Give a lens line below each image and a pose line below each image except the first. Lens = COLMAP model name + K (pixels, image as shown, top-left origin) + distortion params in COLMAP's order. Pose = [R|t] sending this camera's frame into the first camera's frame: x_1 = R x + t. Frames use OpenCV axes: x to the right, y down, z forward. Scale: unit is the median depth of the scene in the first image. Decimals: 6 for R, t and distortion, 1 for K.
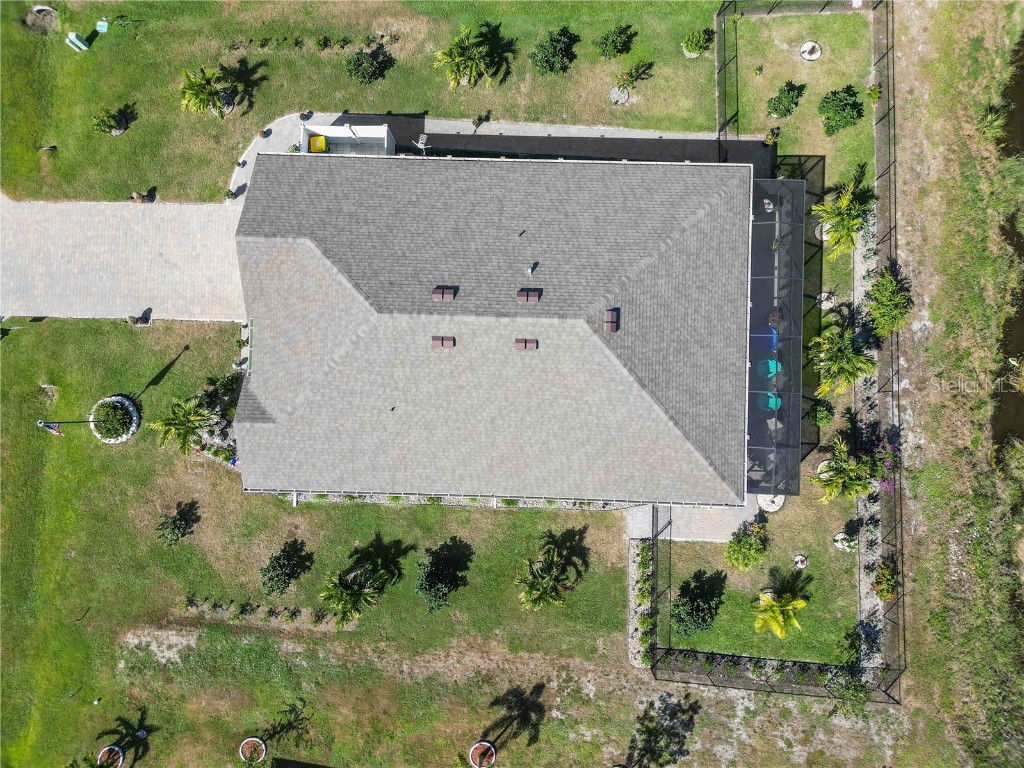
lens RADIAL K [[710.5, 0, 512.0], [0, 710.5, 384.0], [0, 0, 1]] dist [0.067091, -0.057528]
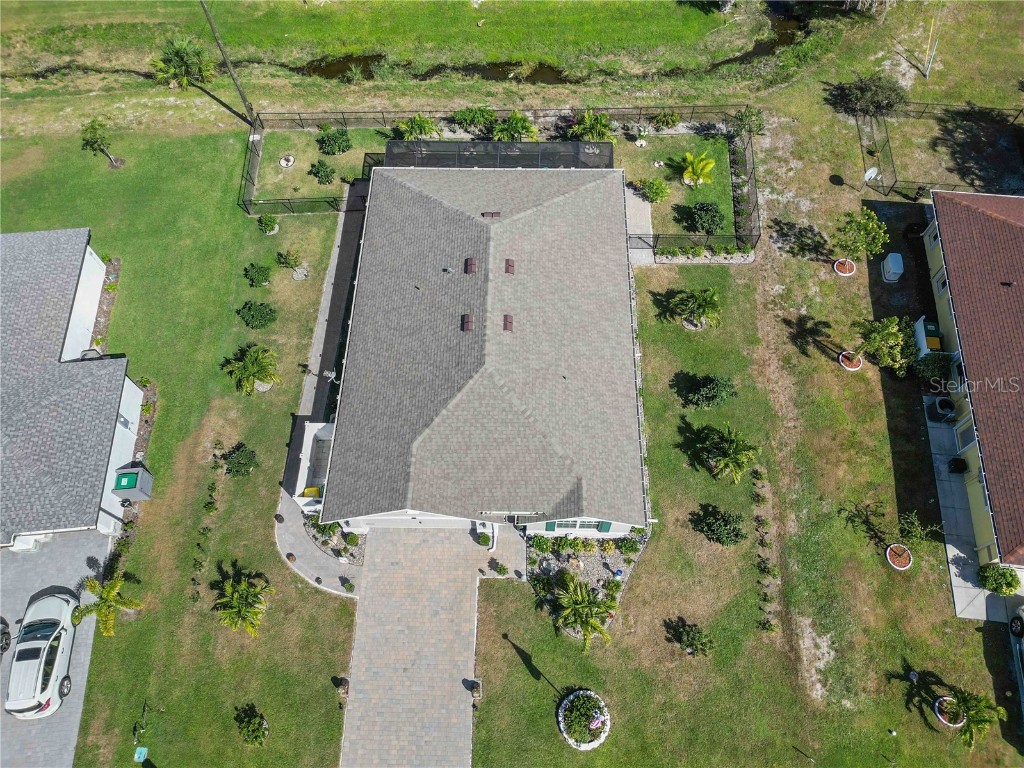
lens RADIAL K [[713.5, 0, 512.0], [0, 713.5, 384.0], [0, 0, 1]] dist [0.081044, -0.087179]
pose [[-0.008415, -0.875656, 0.482861, -0.634650], [0.999687, 0.004006, 0.024688, -0.067692], [-0.023552, 0.482918, 0.875349, -0.005572]]
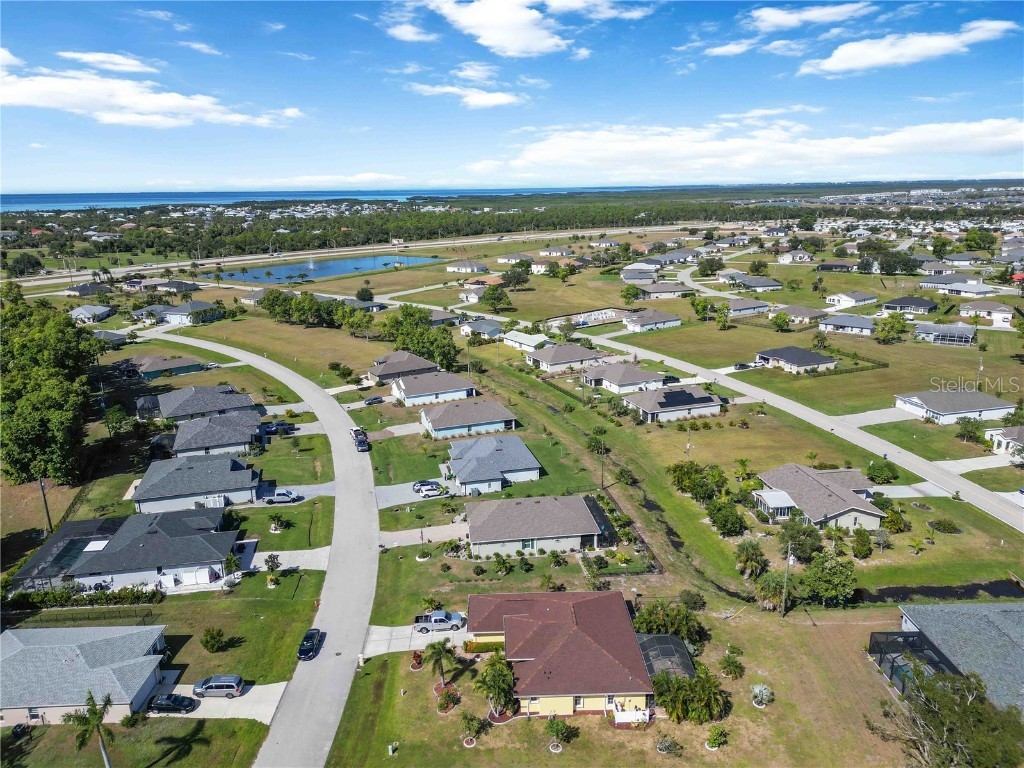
lens RADIAL K [[713.5, 0, 512.0], [0, 713.5, 384.0], [0, 0, 1]] dist [0.081044, -0.087179]
pose [[0.986672, -0.041152, 0.157432, -0.654162], [0.162535, 0.295496, -0.941416, 3.157680], [-0.007779, 0.954457, 0.298246, -0.826580]]
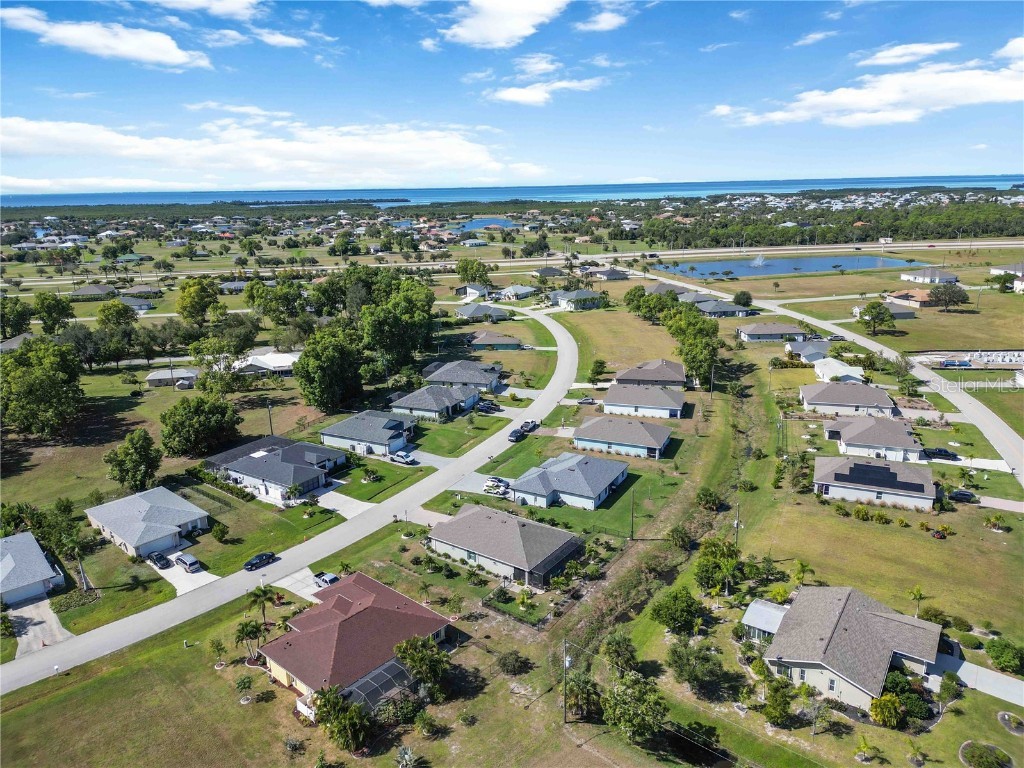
lens RADIAL K [[713.5, 0, 512.0], [0, 713.5, 384.0], [0, 0, 1]] dist [0.081044, -0.087179]
pose [[0.834833, 0.149206, -0.529897, 1.895840], [-0.549937, 0.269664, -0.790475, 2.644591], [0.024951, 0.951325, 0.307178, -0.982658]]
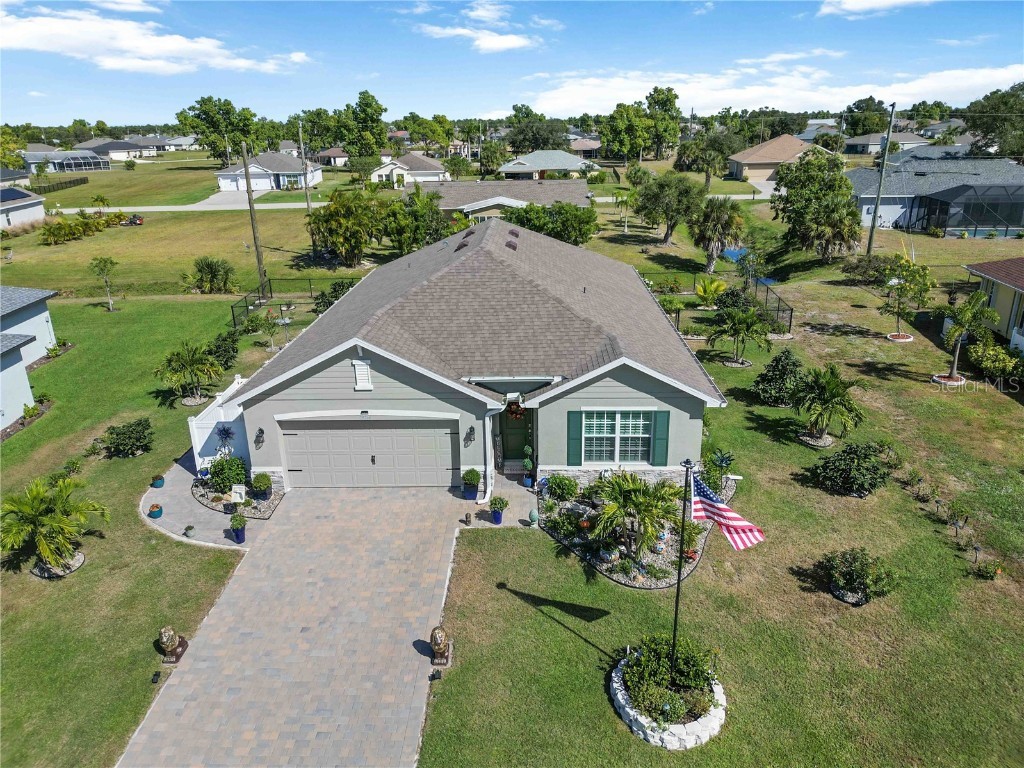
lens RADIAL K [[713.5, 0, 512.0], [0, 713.5, 384.0], [0, 0, 1]] dist [0.081044, -0.087179]
pose [[0.002809, -0.322386, 0.946604, -0.916518], [0.999816, 0.018861, 0.003457, -0.048015], [-0.018968, 0.946420, 0.322380, 0.707574]]
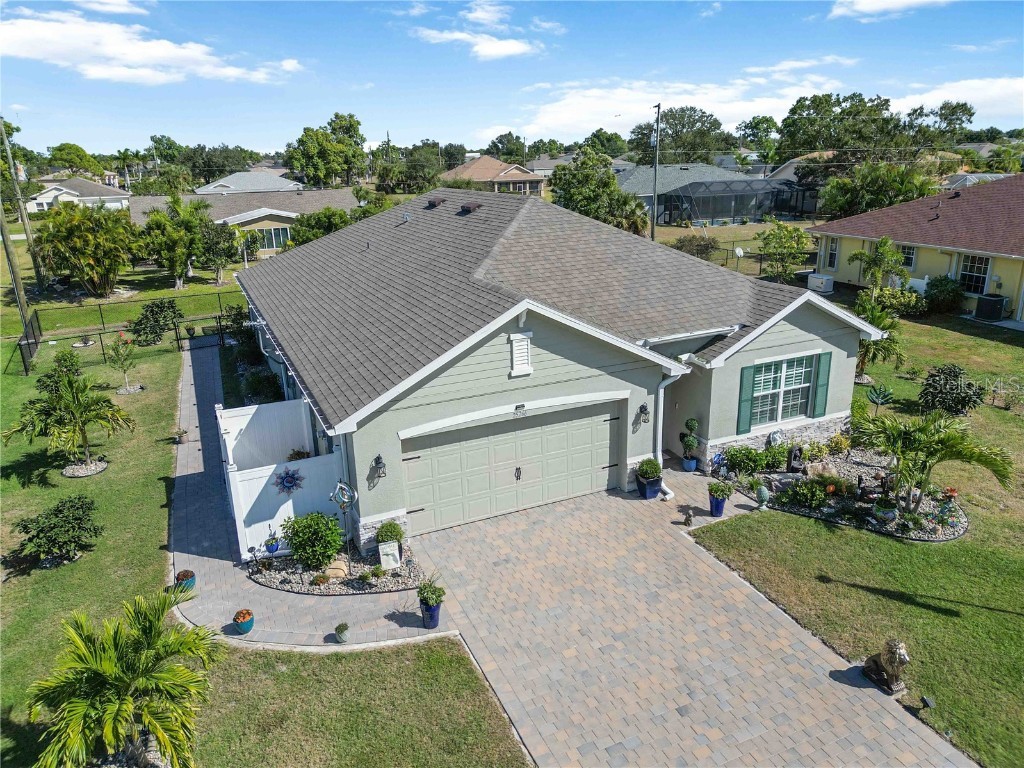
lens RADIAL K [[713.5, 0, 512.0], [0, 713.5, 384.0], [0, 0, 1]] dist [0.081044, -0.087179]
pose [[-0.441756, -0.245928, 0.862769, -0.712616], [0.897135, -0.121058, 0.424846, -0.374537], [-0.000036, 0.961699, 0.274109, 0.799051]]
